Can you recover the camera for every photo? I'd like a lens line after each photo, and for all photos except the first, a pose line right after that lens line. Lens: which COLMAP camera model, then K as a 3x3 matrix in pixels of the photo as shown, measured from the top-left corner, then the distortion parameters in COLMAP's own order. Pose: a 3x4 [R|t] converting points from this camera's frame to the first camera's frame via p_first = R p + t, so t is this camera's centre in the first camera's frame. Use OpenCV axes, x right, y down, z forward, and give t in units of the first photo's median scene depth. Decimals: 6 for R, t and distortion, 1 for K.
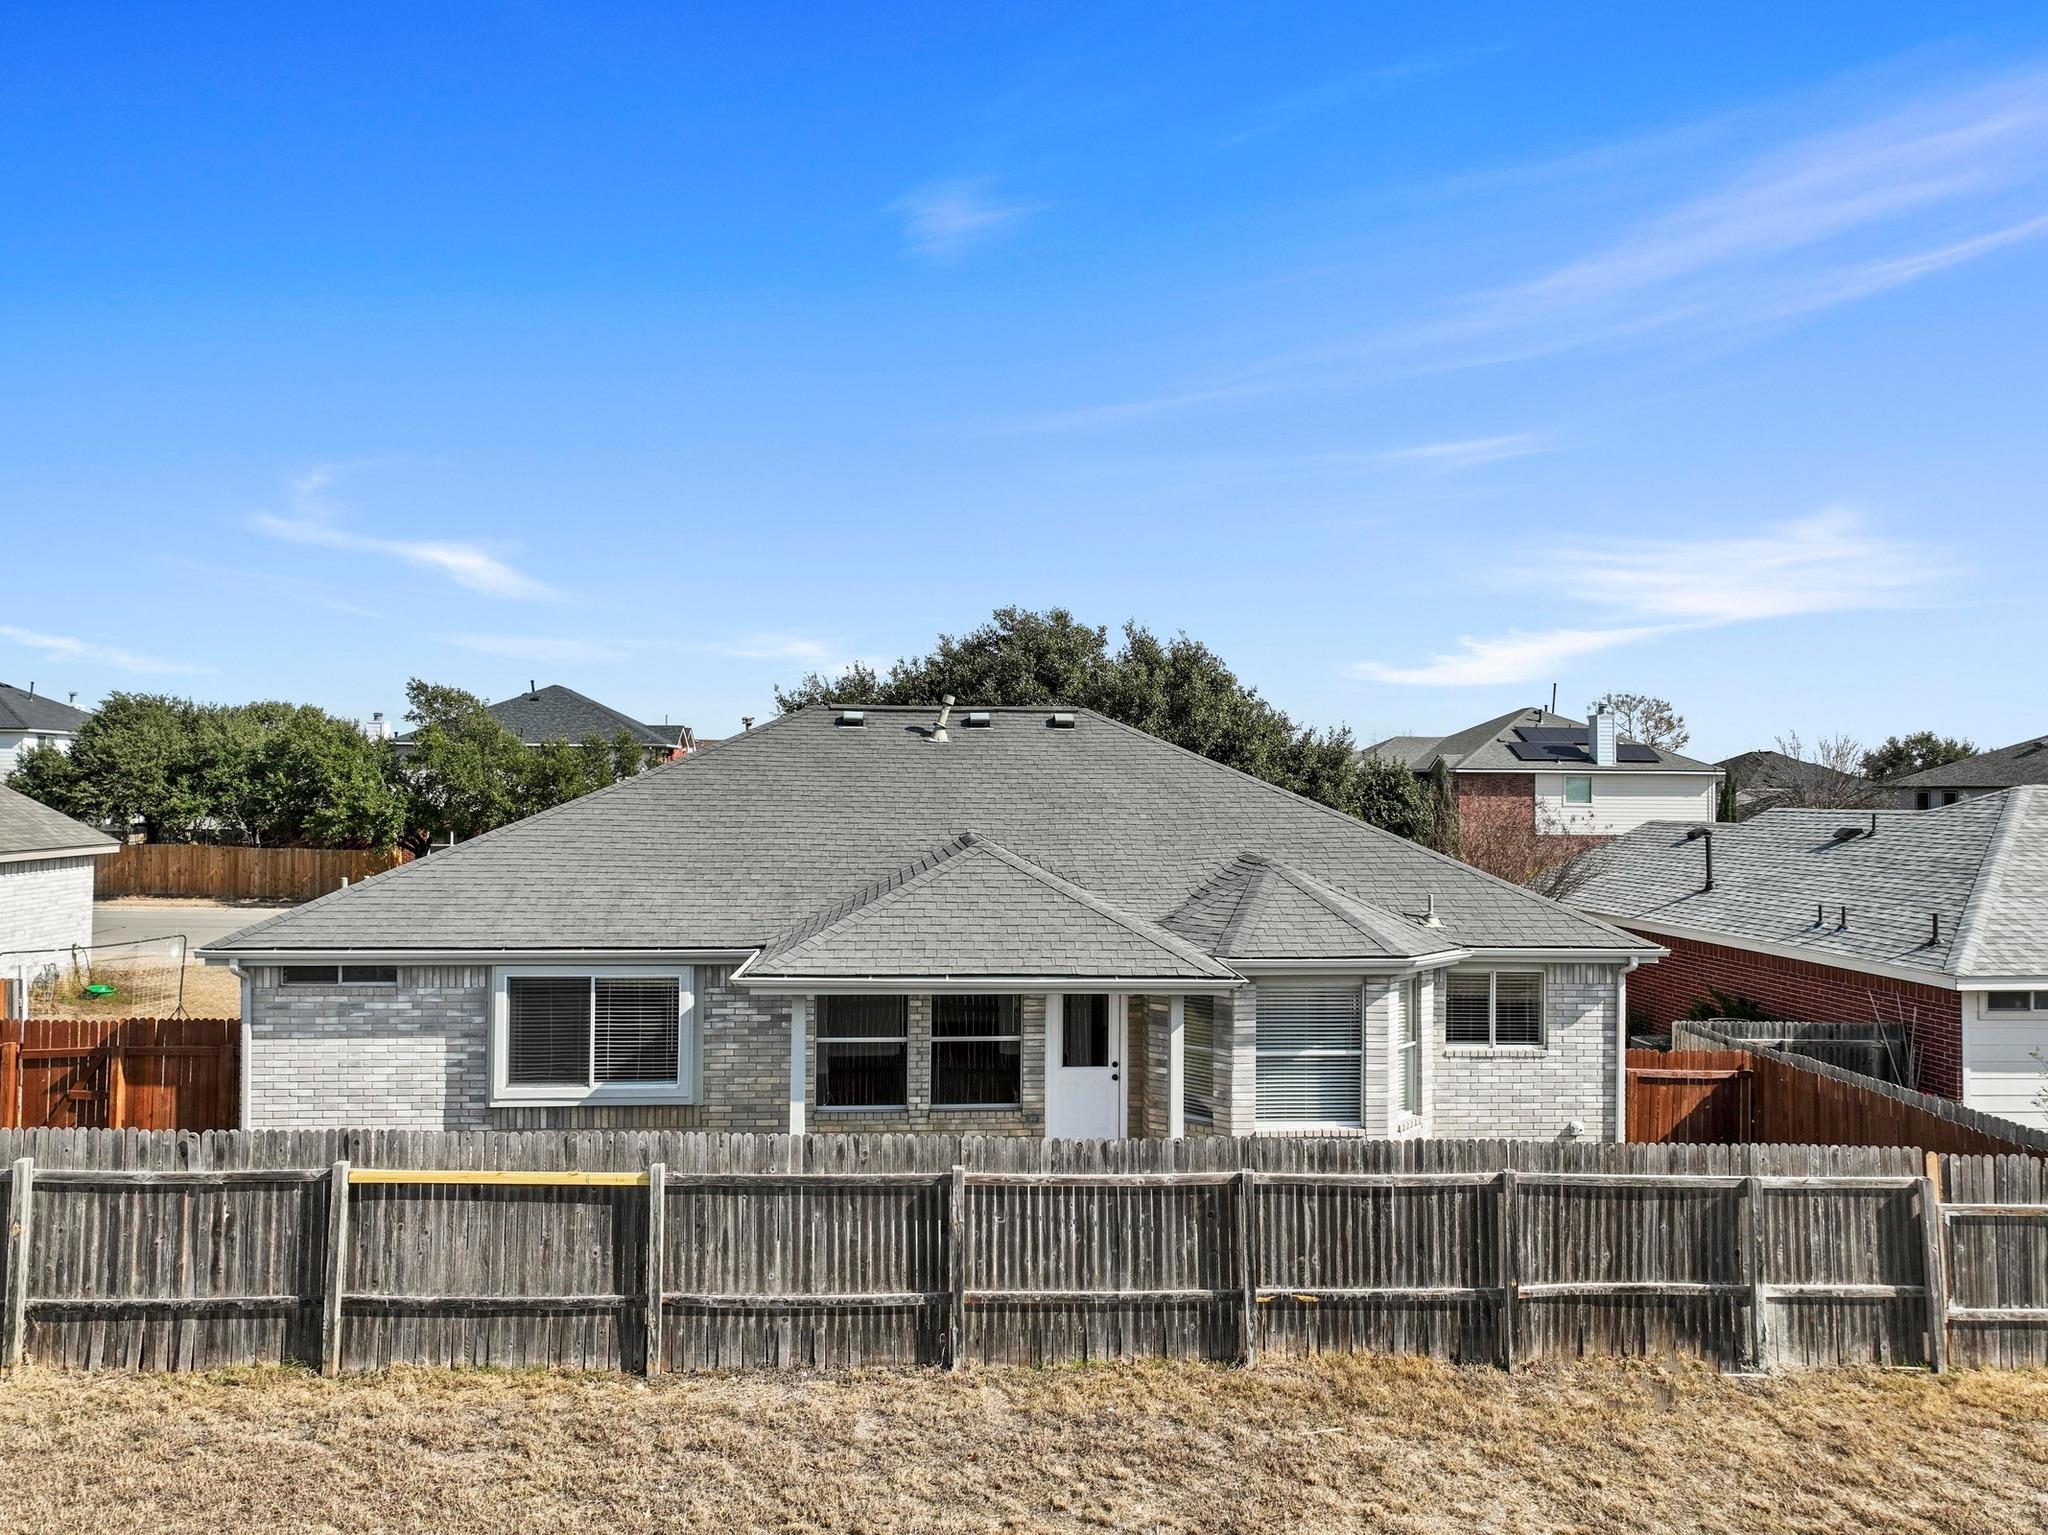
lens RADIAL K [[1439.9, 0, 1024.0], [0, 1439.9, 767.5], [0, 0, 1]] dist [-0.010141, 0.022446]
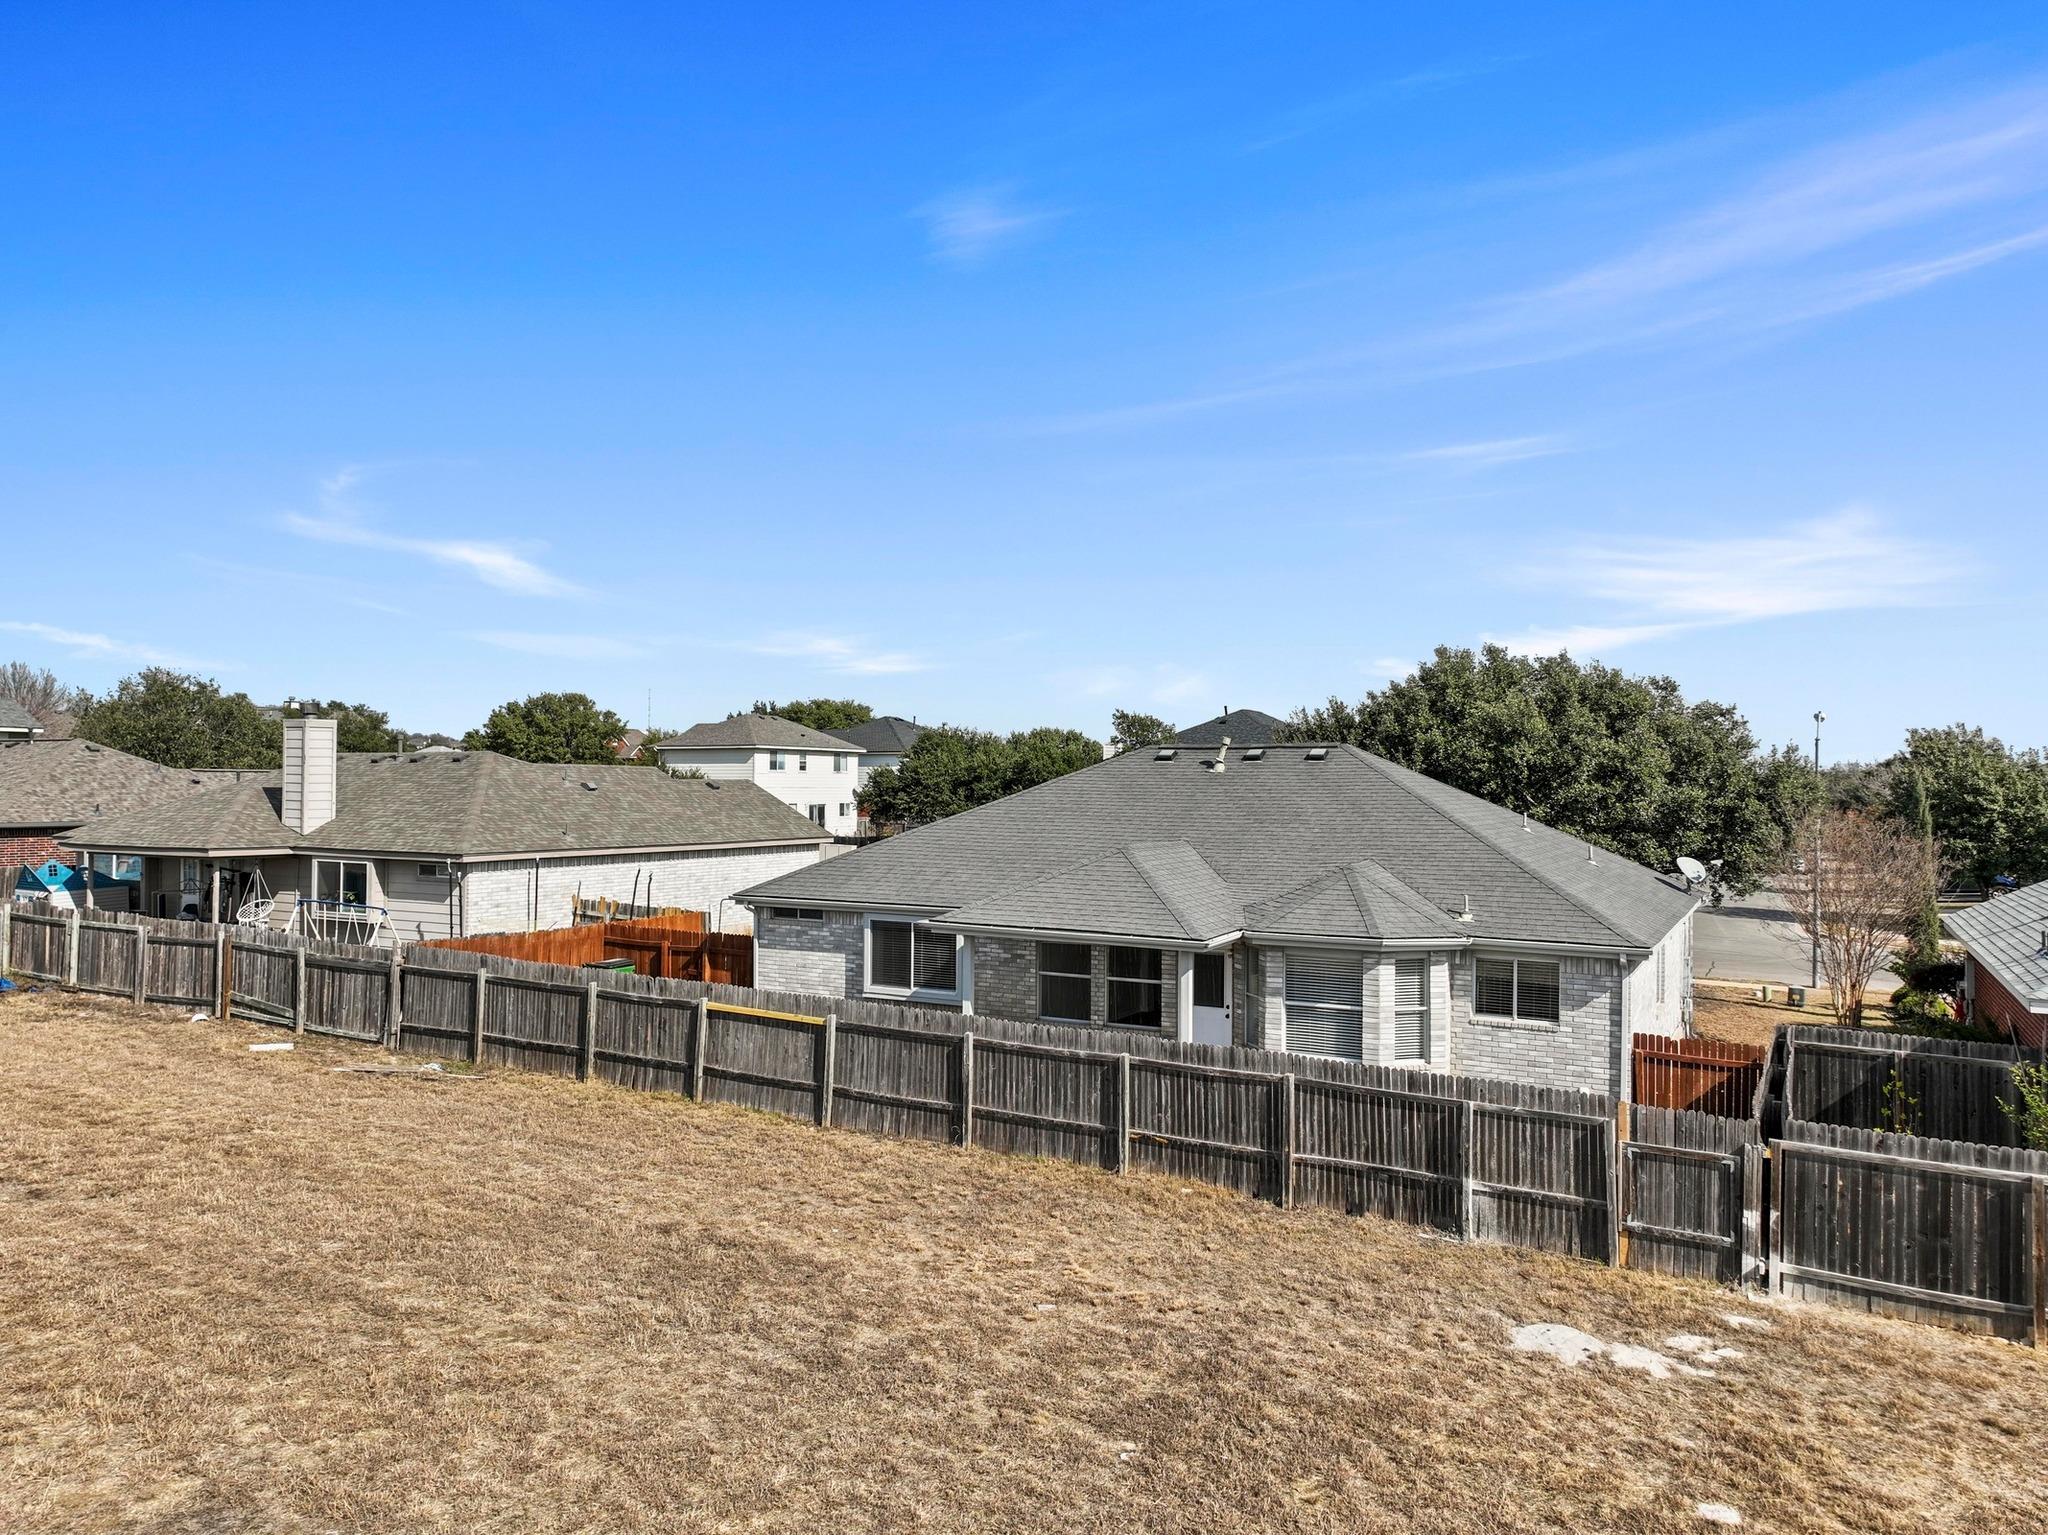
lens RADIAL K [[1438.2, 0, 1024.0], [0, 1438.2, 767.5], [0, 0, 1]] dist [0.003695, -0.004652]
pose [[0.832583, -0.007234, -0.553854, 0.718032], [0.005373, 0.999973, -0.004984, -0.022257], [0.553875, 0.001173, 0.832599, -0.295113]]
